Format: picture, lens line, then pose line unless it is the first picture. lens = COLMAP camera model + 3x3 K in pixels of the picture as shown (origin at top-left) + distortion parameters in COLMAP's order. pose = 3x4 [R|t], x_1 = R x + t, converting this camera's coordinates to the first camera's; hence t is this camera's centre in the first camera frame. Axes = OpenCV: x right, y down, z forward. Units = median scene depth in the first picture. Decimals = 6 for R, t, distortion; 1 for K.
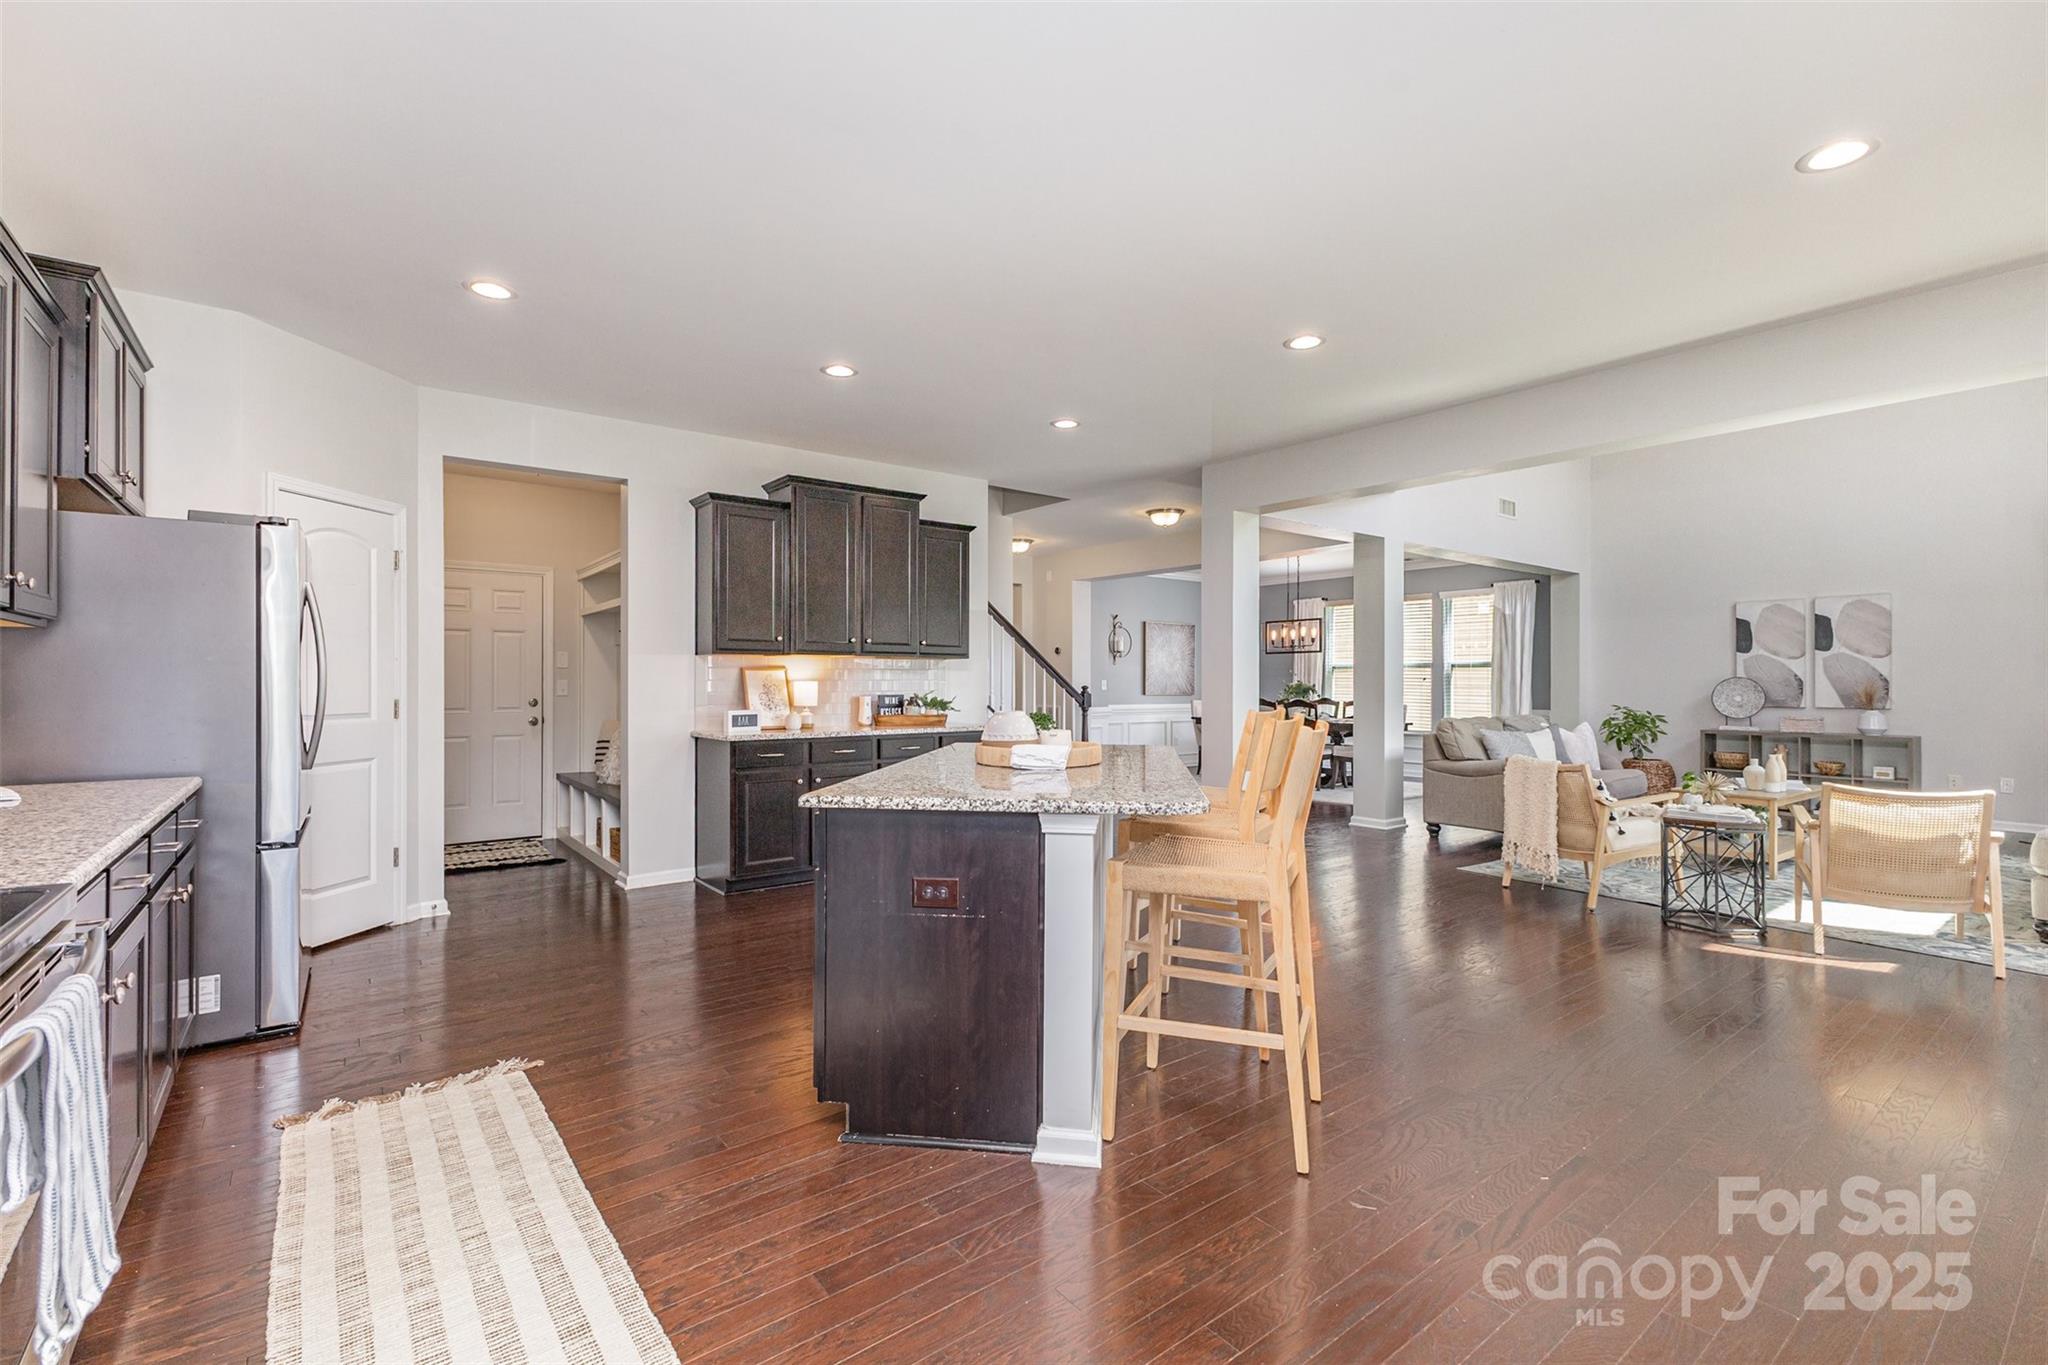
lens RADIAL K [[902.7, 0, 1025.4], [0, 902.7, 674.0], [0, 0, 1]] dist [0.015281, -0.000009]
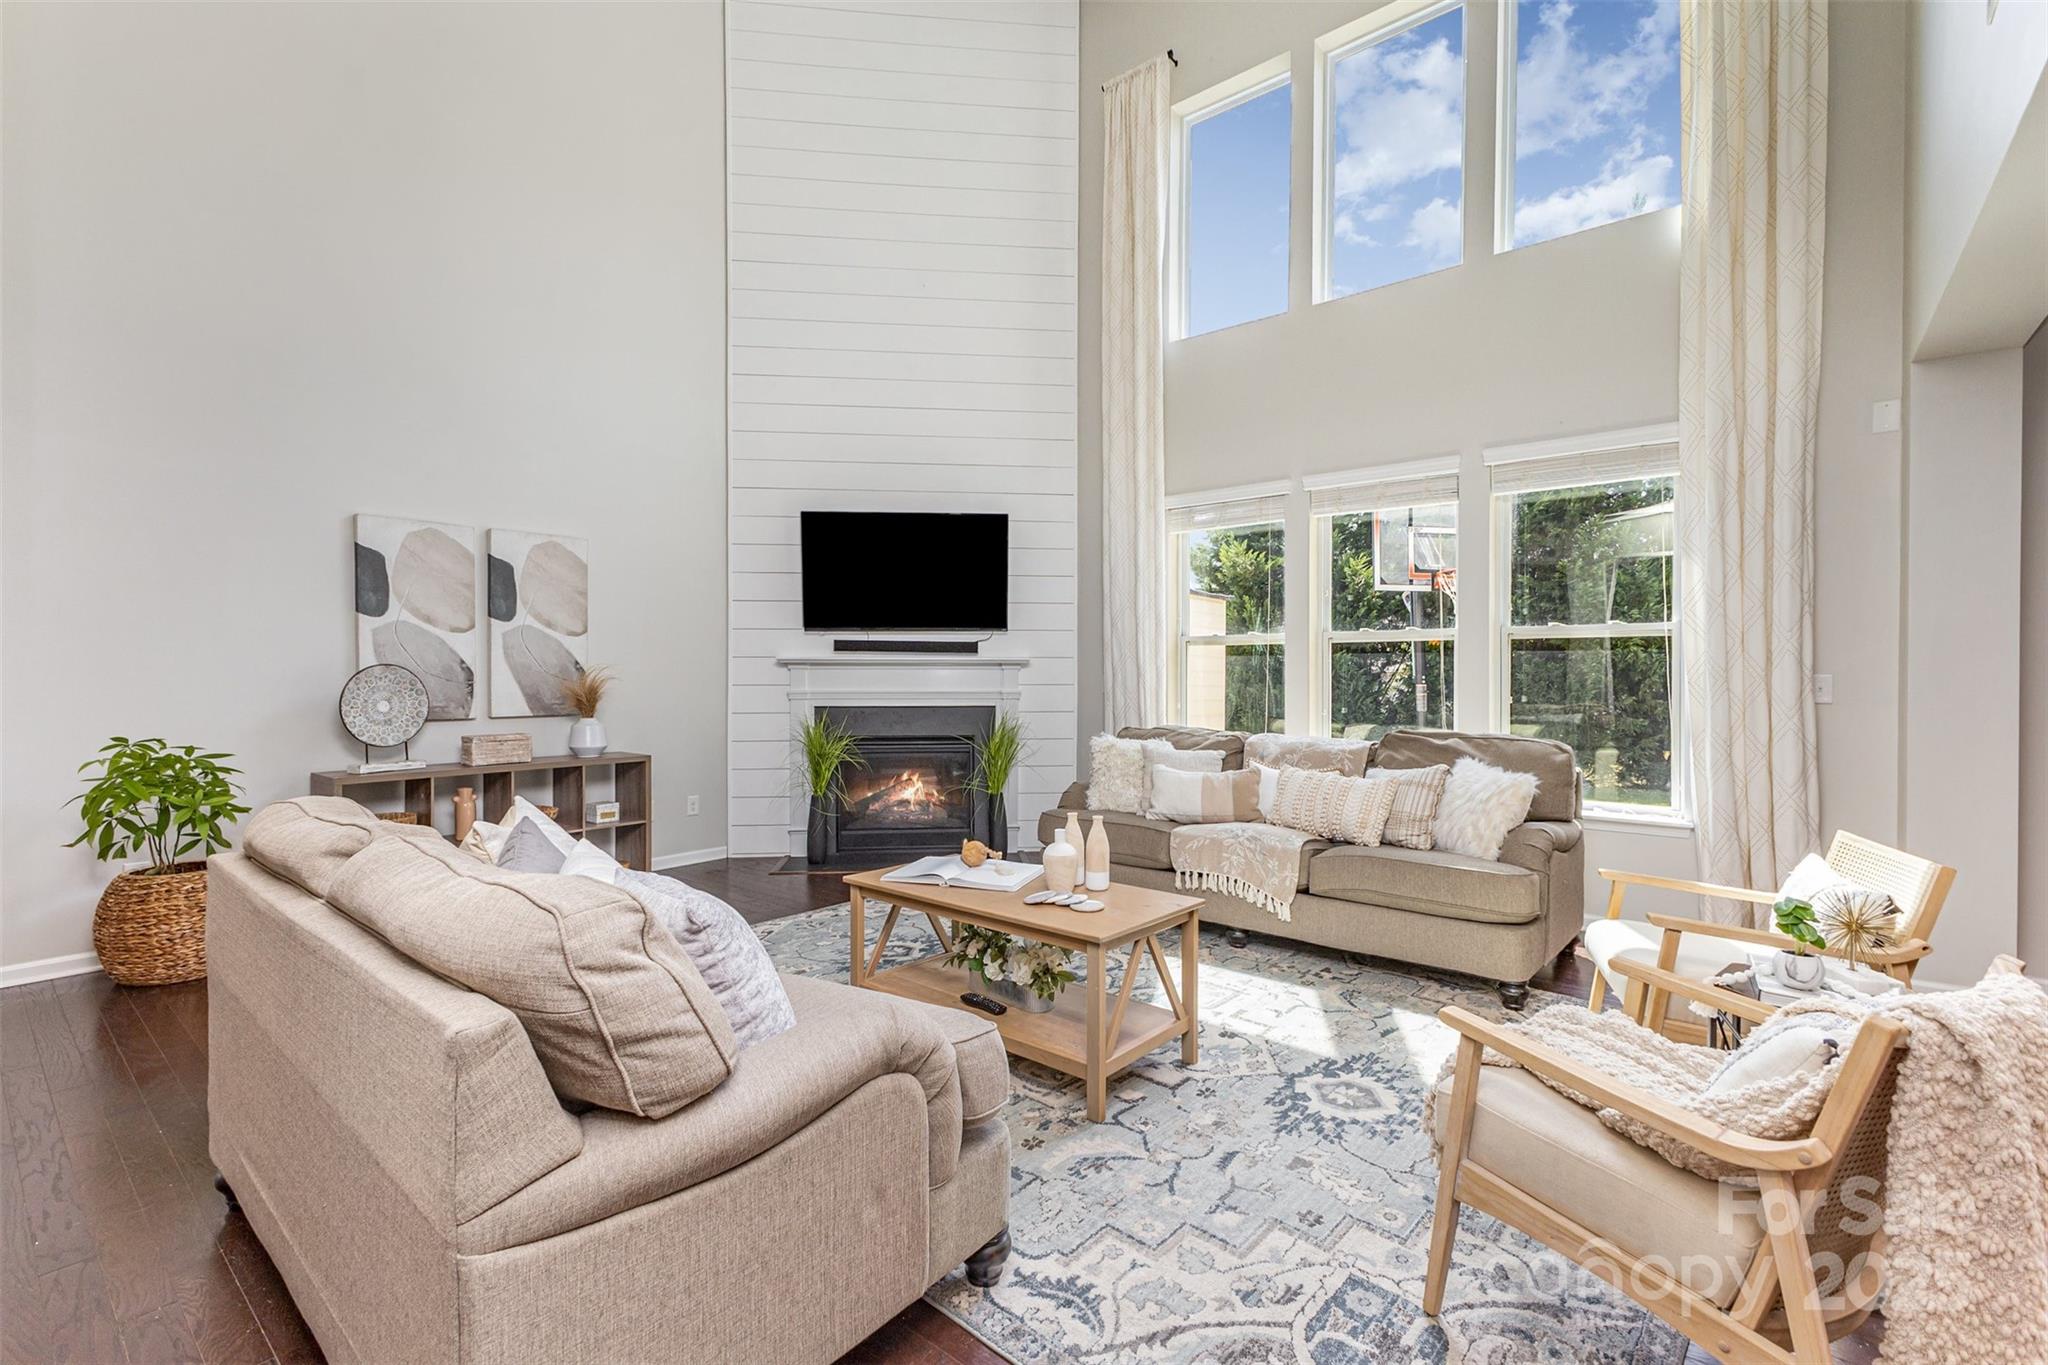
lens RADIAL K [[902.7, 0, 1025.4], [0, 902.7, 674.0], [0, 0, 1]] dist [0.015281, -0.000009]
pose [[-0.216150, -0.002373, 0.976357, 0.220761], [-0.007699, 0.999970, 0.000726, 0.005943], [-0.976330, -0.007360, -0.216162, 0.760051]]
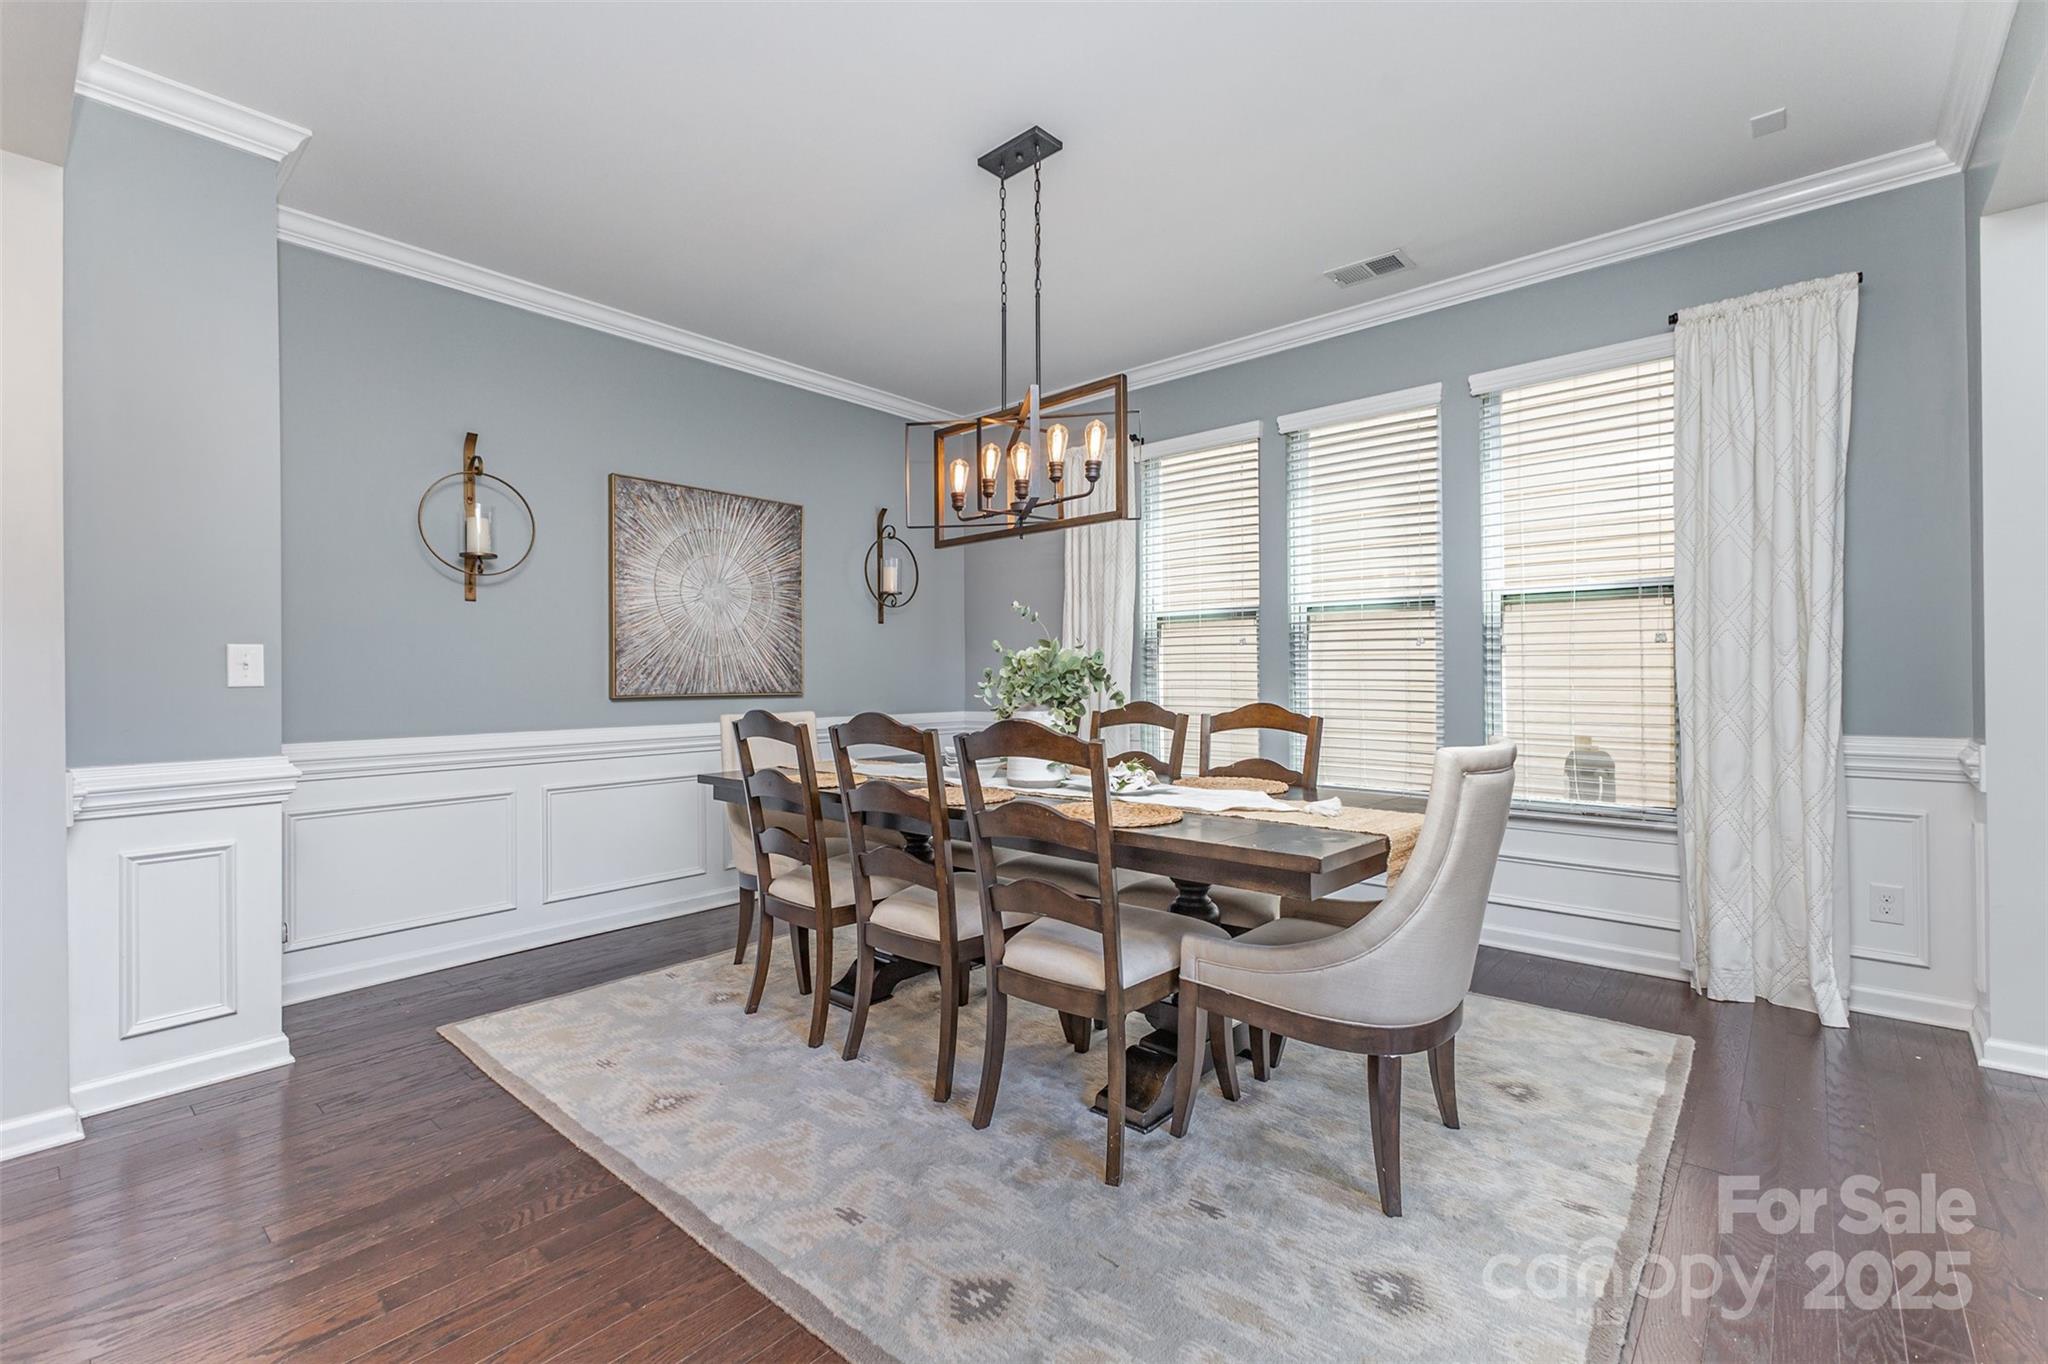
lens RADIAL K [[883.0, 0, 1025.6], [0, 883.0, 663.4], [0, 0, 1]] dist [0.002778, 0.000238]
pose [[0.981378, -0.005288, 0.192014, 0.301864], [0.006628, 0.999958, -0.006338, 0.019249], [-0.191972, 0.007493, 0.981372, 0.911805]]
